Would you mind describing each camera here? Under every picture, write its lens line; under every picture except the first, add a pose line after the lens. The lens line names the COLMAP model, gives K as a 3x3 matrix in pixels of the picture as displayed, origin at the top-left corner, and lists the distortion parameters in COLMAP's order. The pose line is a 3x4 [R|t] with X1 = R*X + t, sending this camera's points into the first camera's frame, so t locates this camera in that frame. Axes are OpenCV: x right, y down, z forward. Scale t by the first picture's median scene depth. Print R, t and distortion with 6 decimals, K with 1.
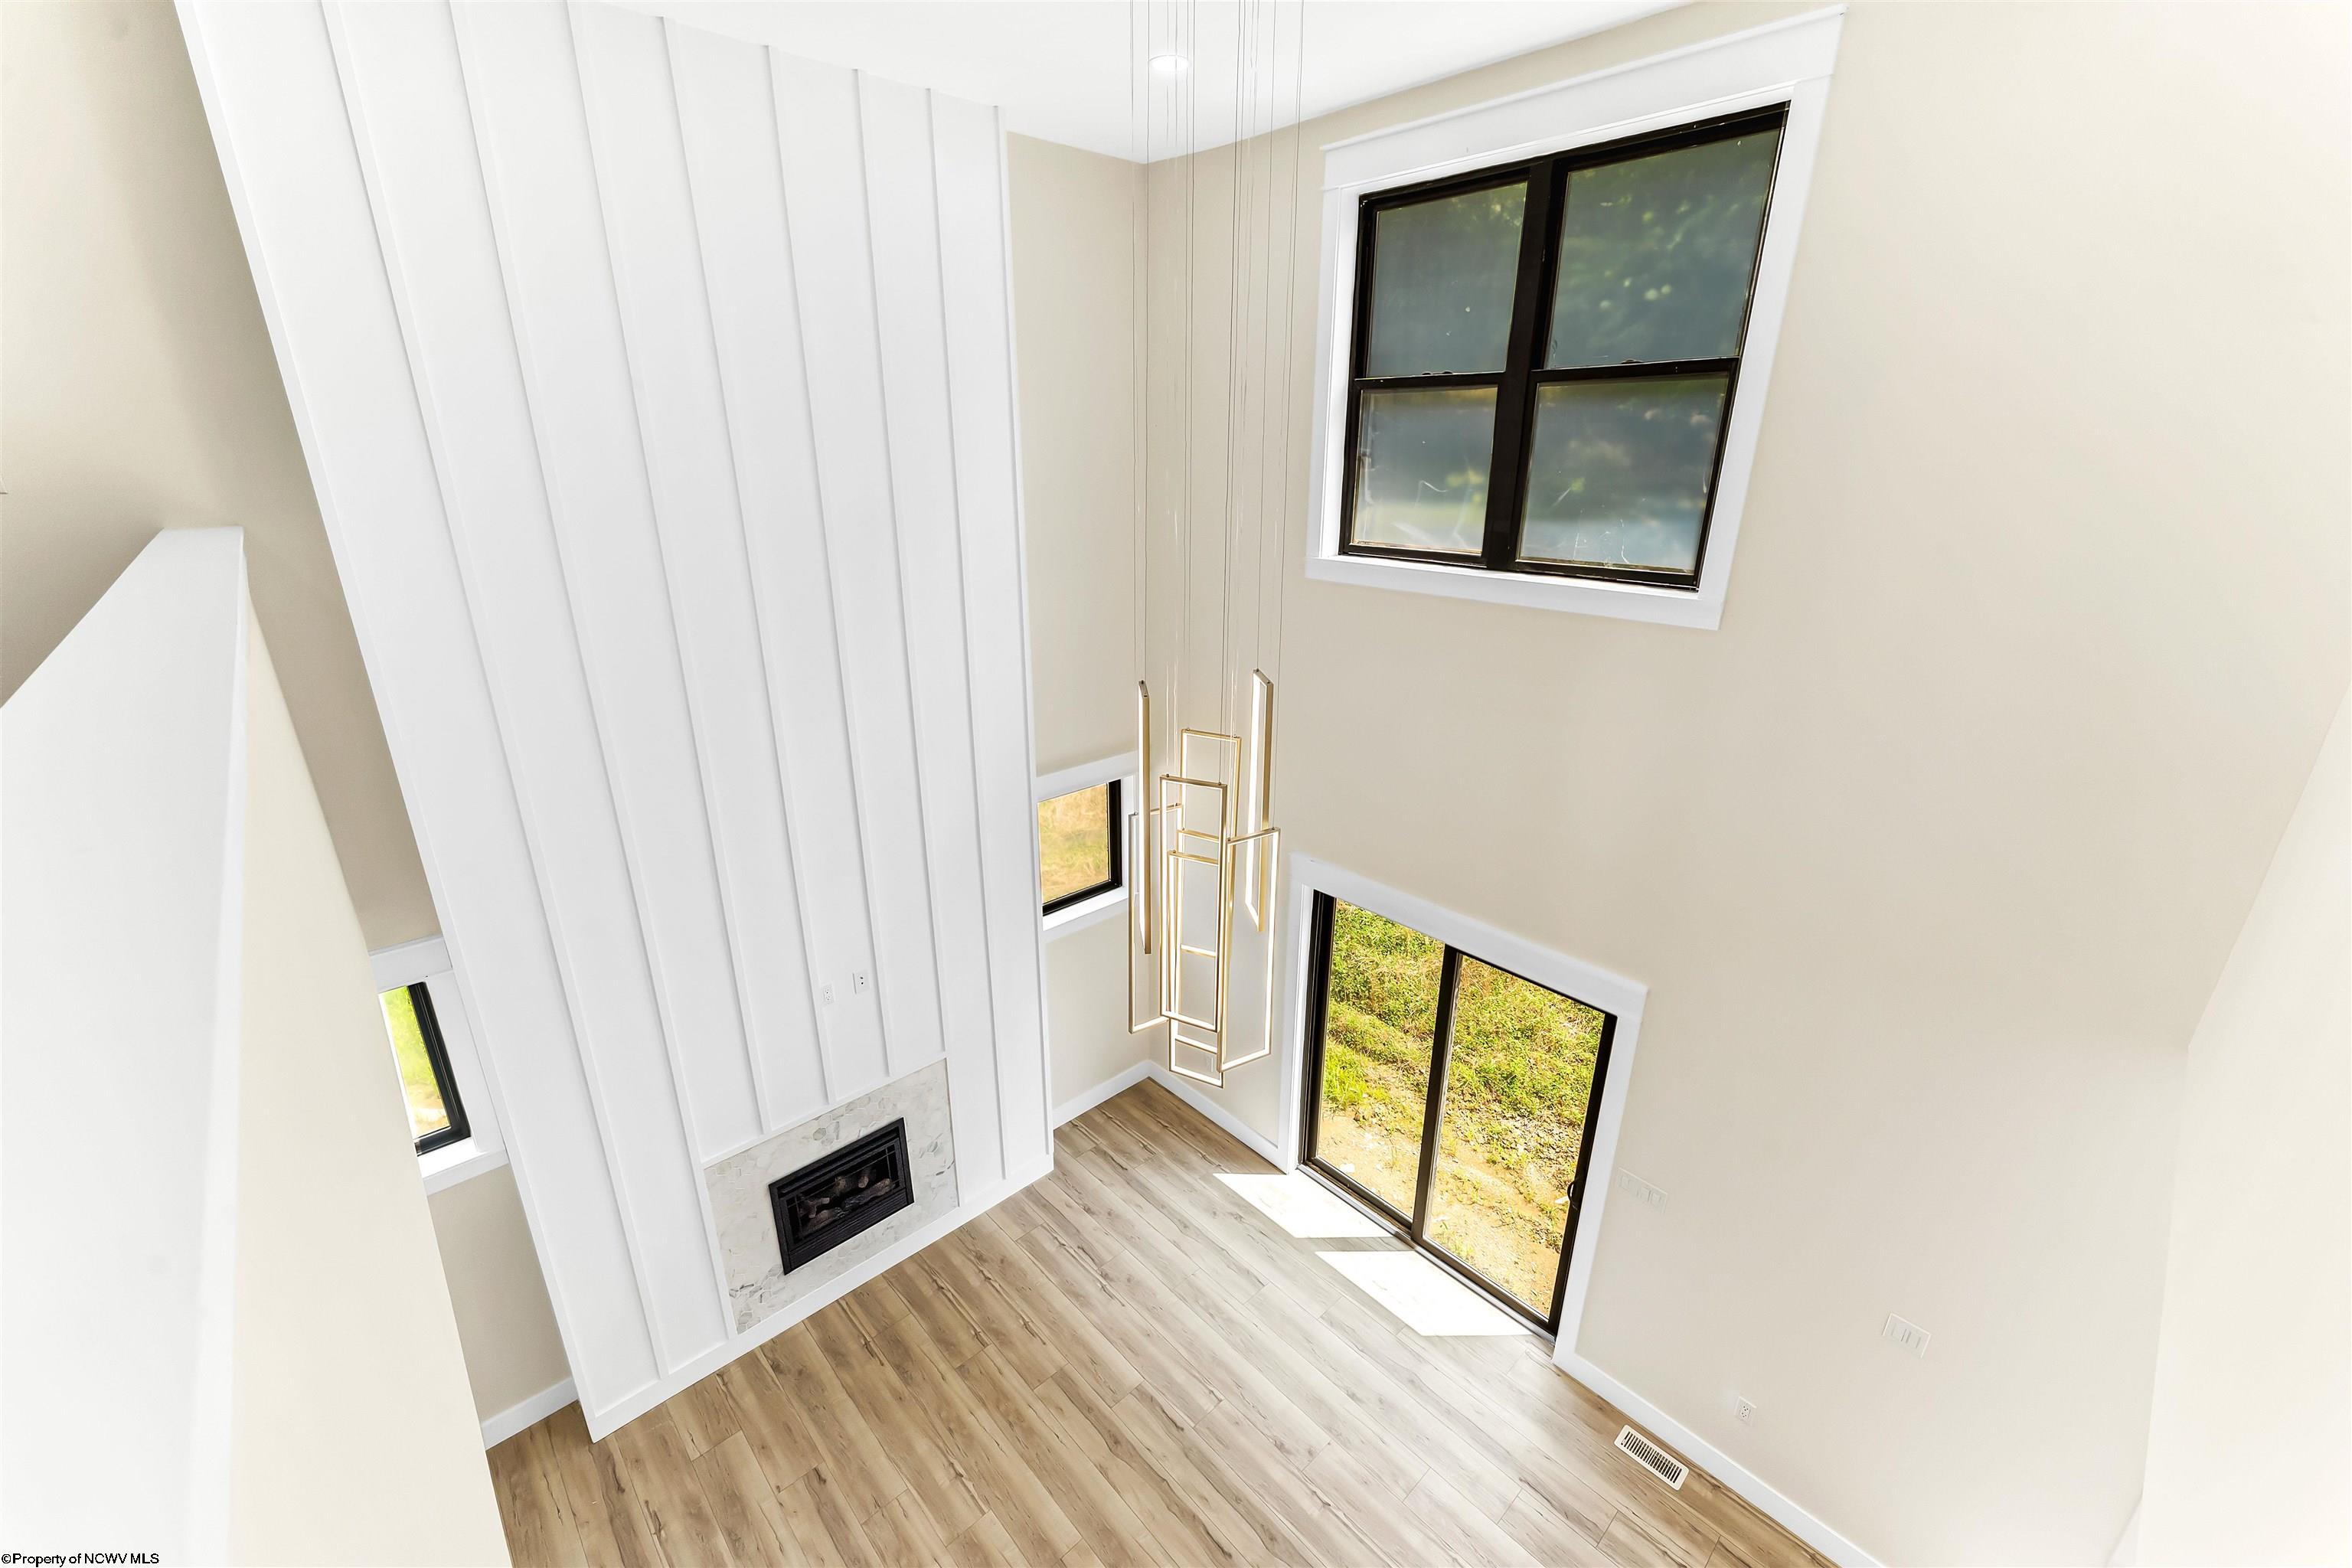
lens RADIAL K [[942.1, 0, 1179.4], [0, 942.1, 783.3], [0, 0, 1]] dist [-0.000565, 0.000082]
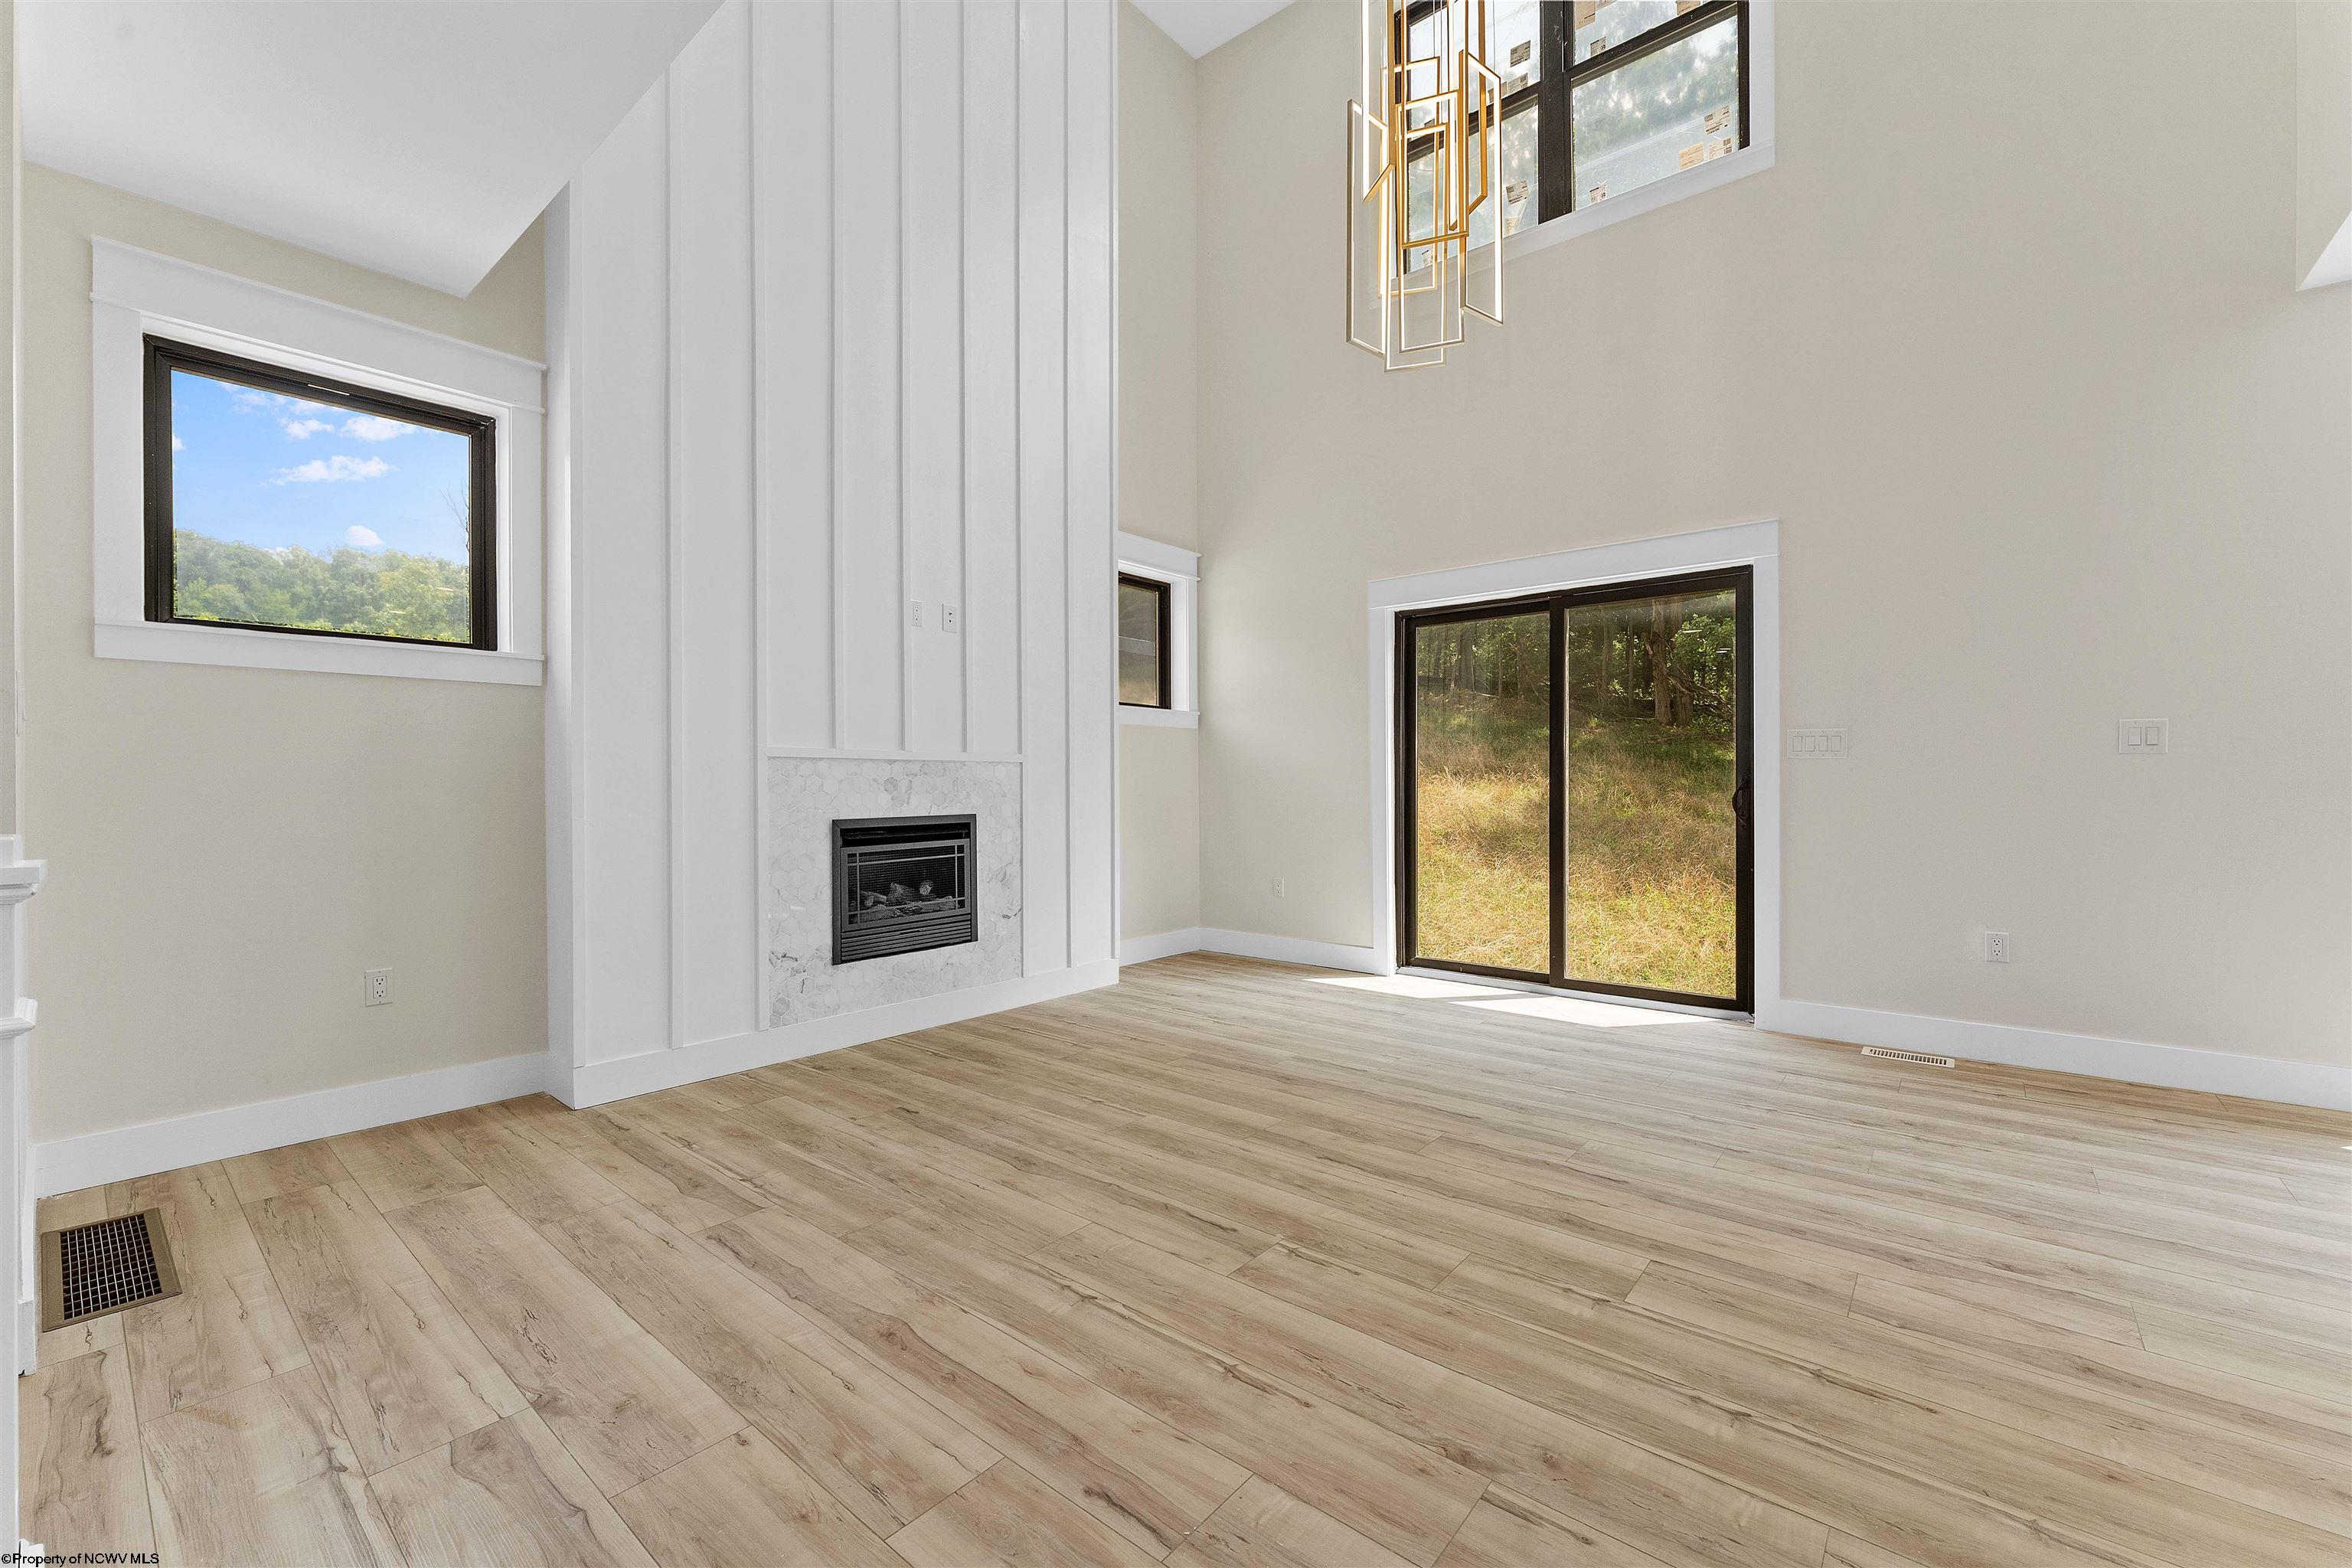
lens RADIAL K [[950.5, 0, 1176.0], [0, 950.5, 784.0], [0, 0, 1]] dist [-0.001525, -0.000085]
pose [[0.992613, -0.012141, 0.120719, -0.231329], [0.052296, 0.940623, -0.335401, 0.669455], [-0.109479, 0.339236, 0.934309, 0.176799]]
